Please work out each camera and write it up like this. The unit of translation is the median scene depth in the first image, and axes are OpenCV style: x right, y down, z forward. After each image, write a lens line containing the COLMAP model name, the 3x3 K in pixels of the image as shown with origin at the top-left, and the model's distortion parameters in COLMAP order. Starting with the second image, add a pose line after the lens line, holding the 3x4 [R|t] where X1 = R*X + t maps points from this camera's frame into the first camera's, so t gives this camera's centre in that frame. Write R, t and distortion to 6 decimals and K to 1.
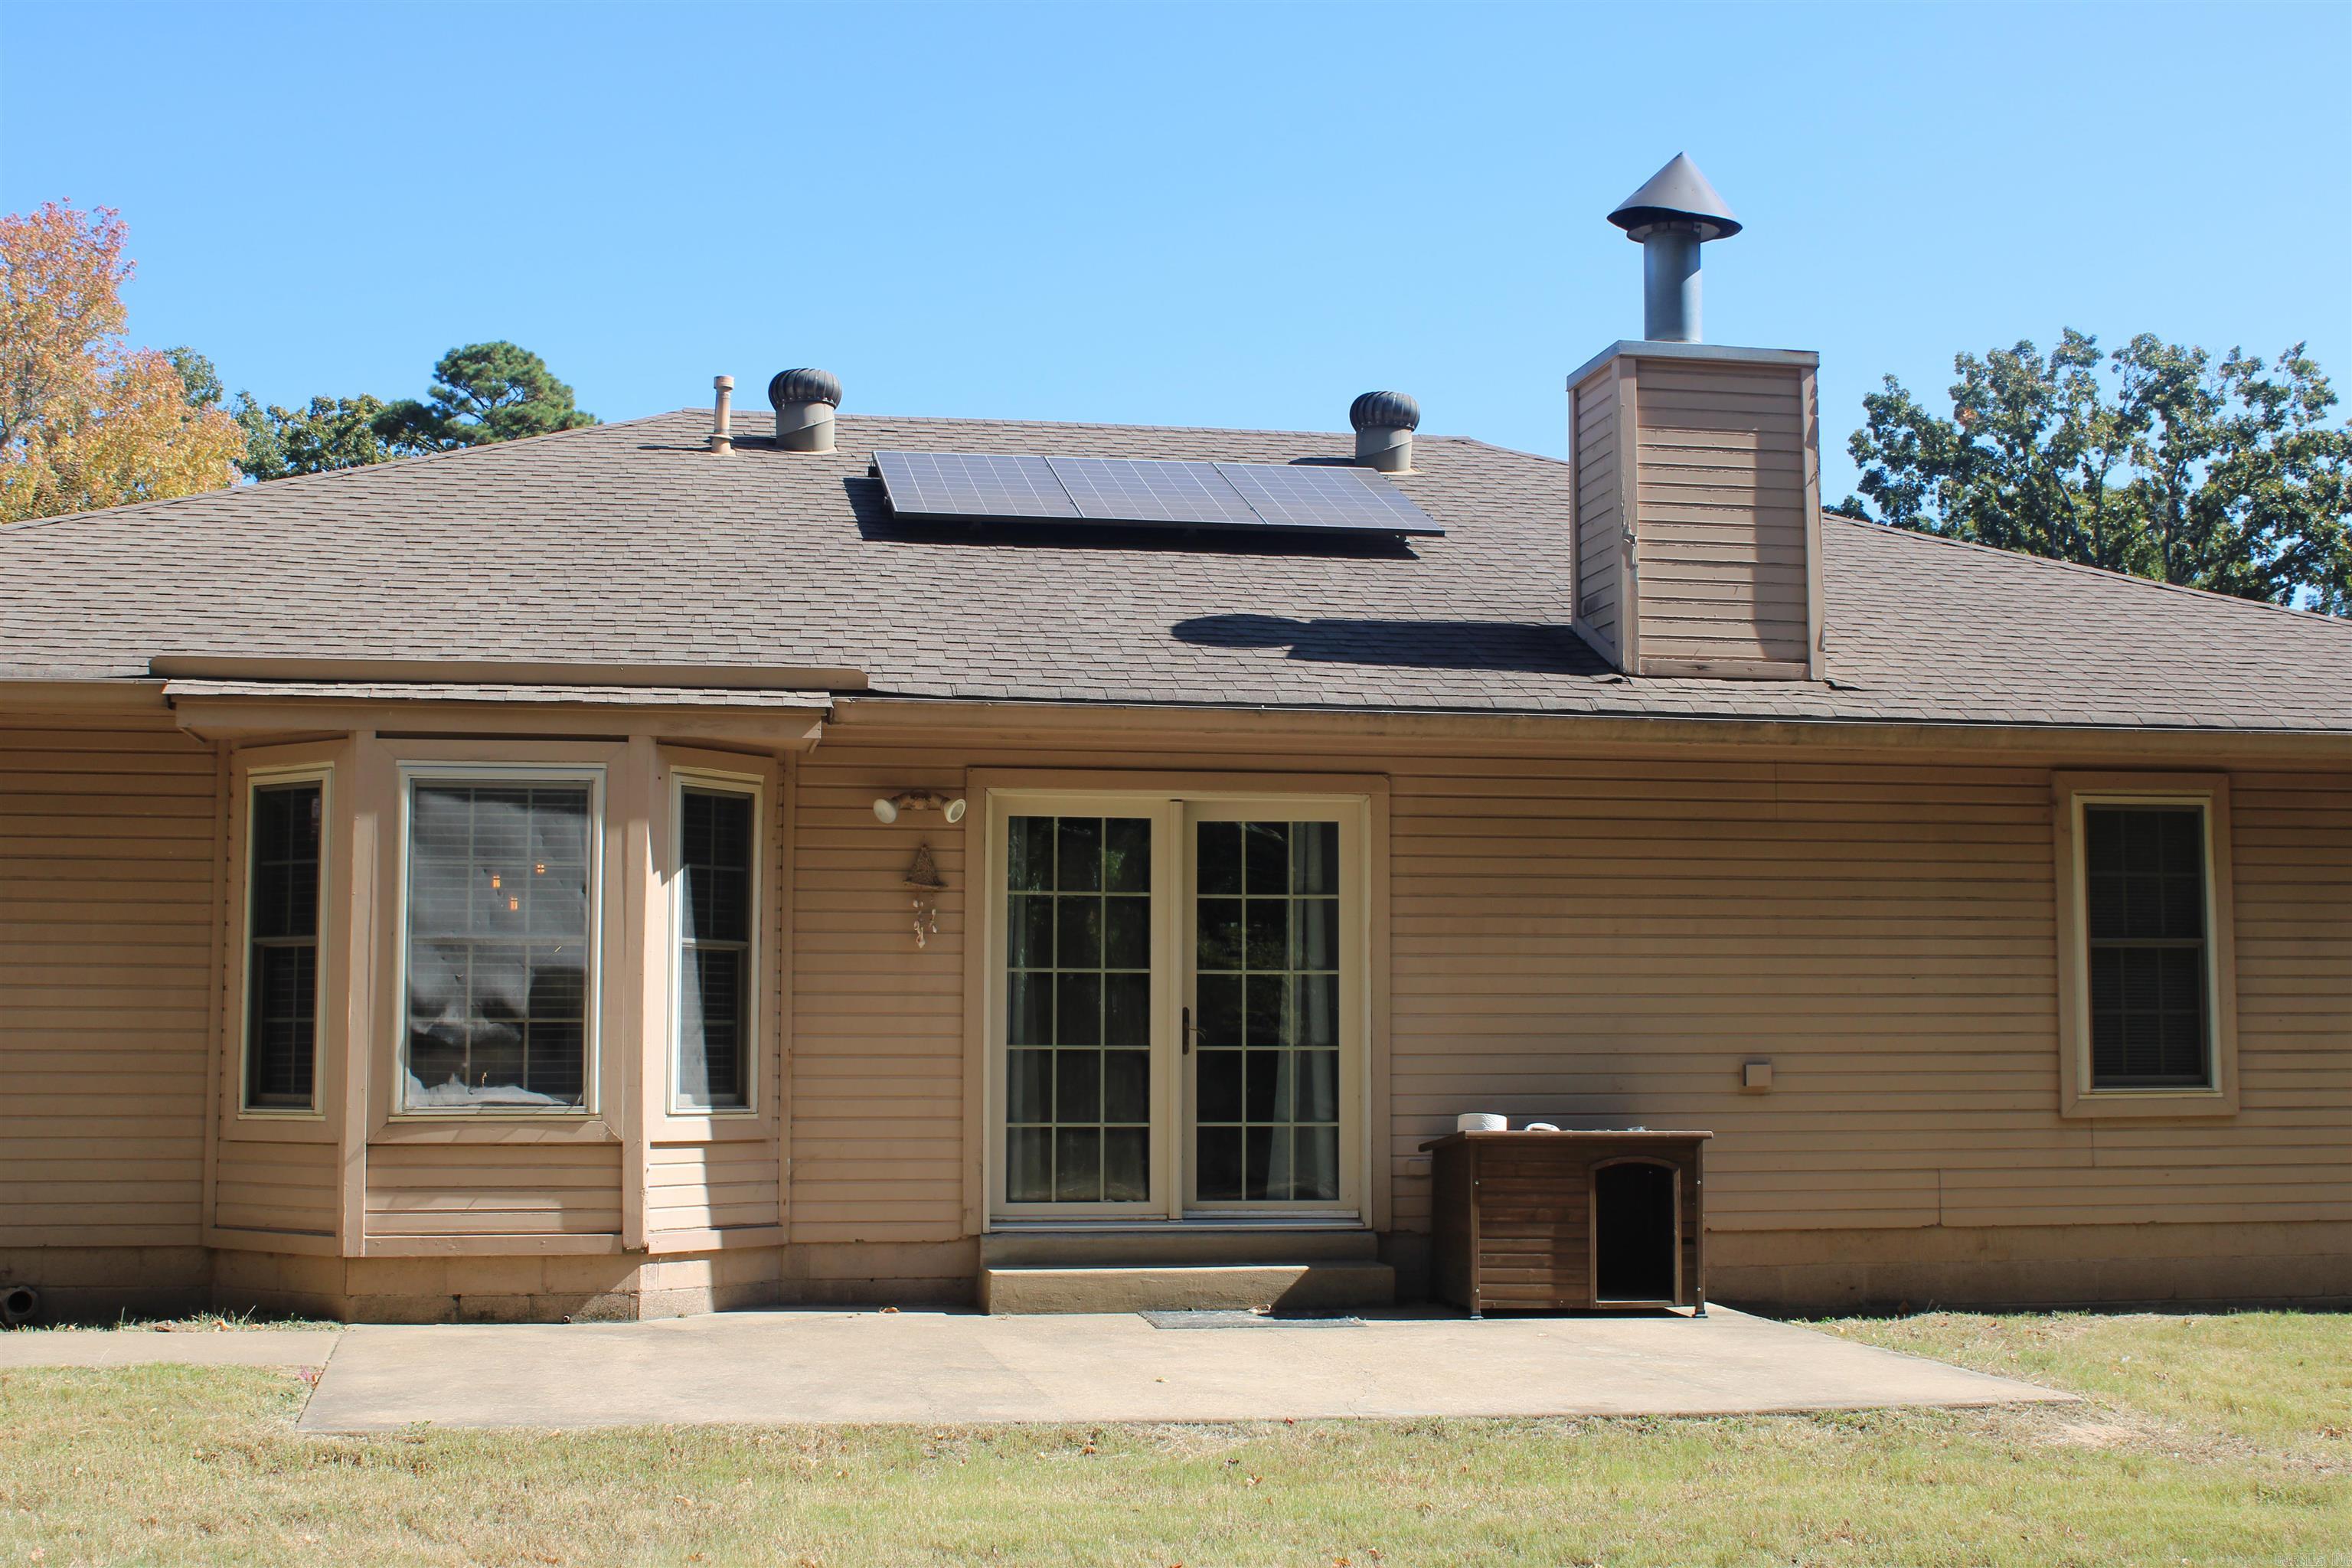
lens RADIAL K [[3016.8, 0, 1178.8], [0, 3016.8, 717.5], [0, 0, 1]] dist [-0.068712, 0.000000]
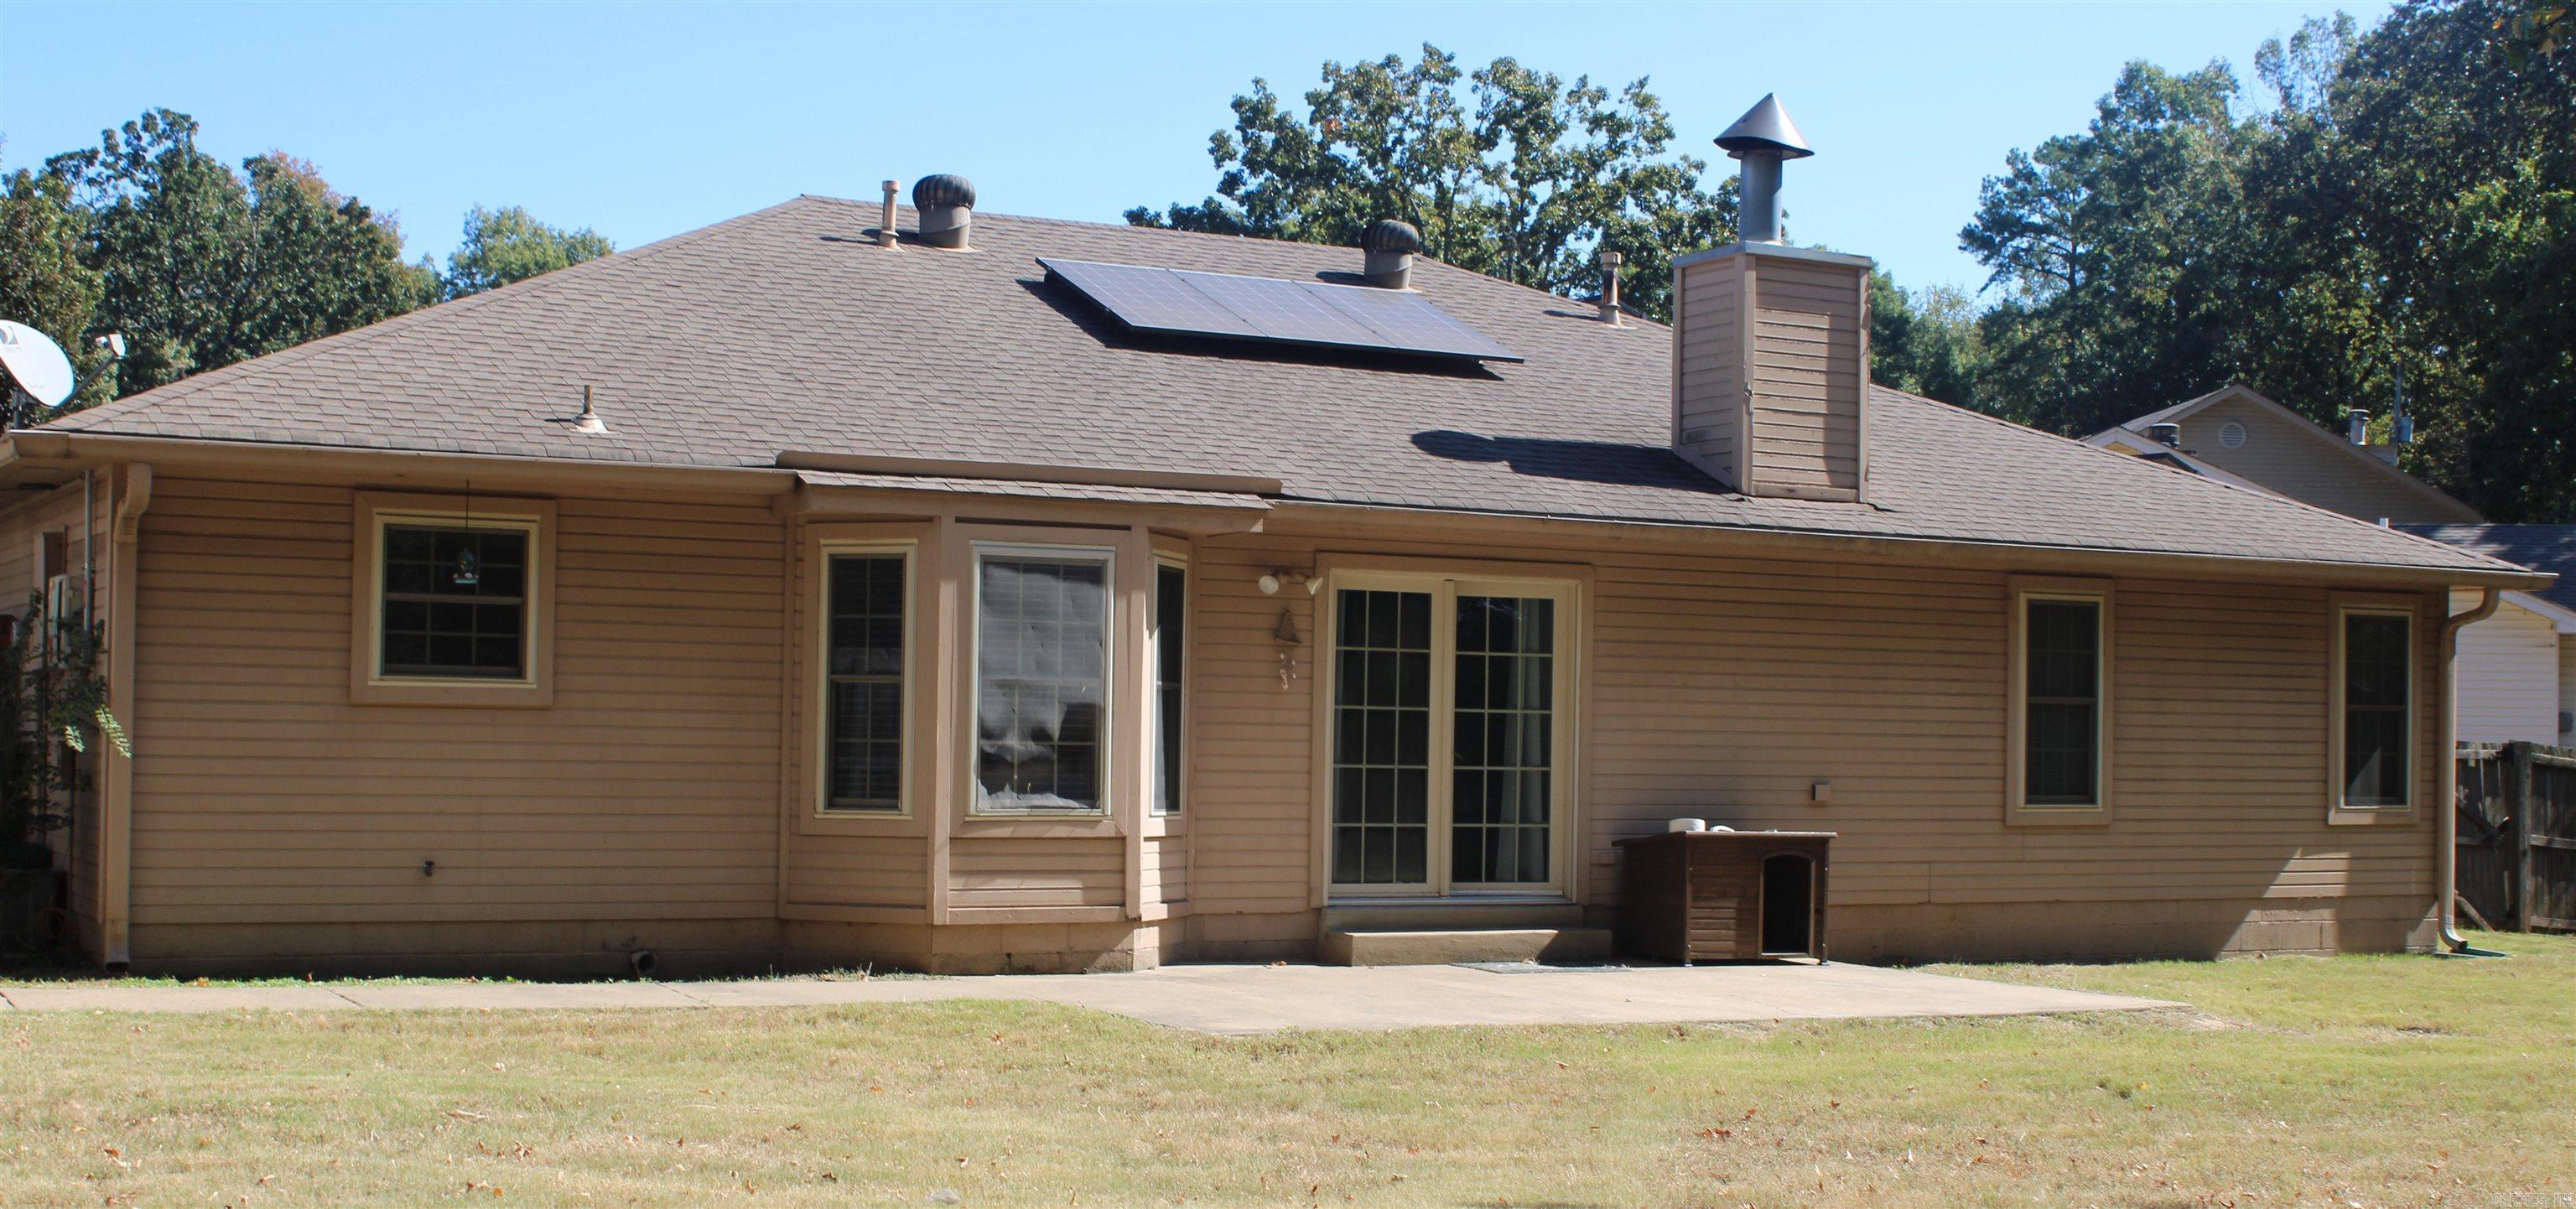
lens RADIAL K [[3400.8, 0, 1286.8], [0, 3400.8, 609.9], [0, 0, 1]] dist [-0.115219, 0.000000]
pose [[0.947311, 0.027170, 0.319159, -0.543605], [-0.049722, 0.996792, 0.062723, -0.049246], [-0.316431, -0.075287, 0.945623, -0.381256]]
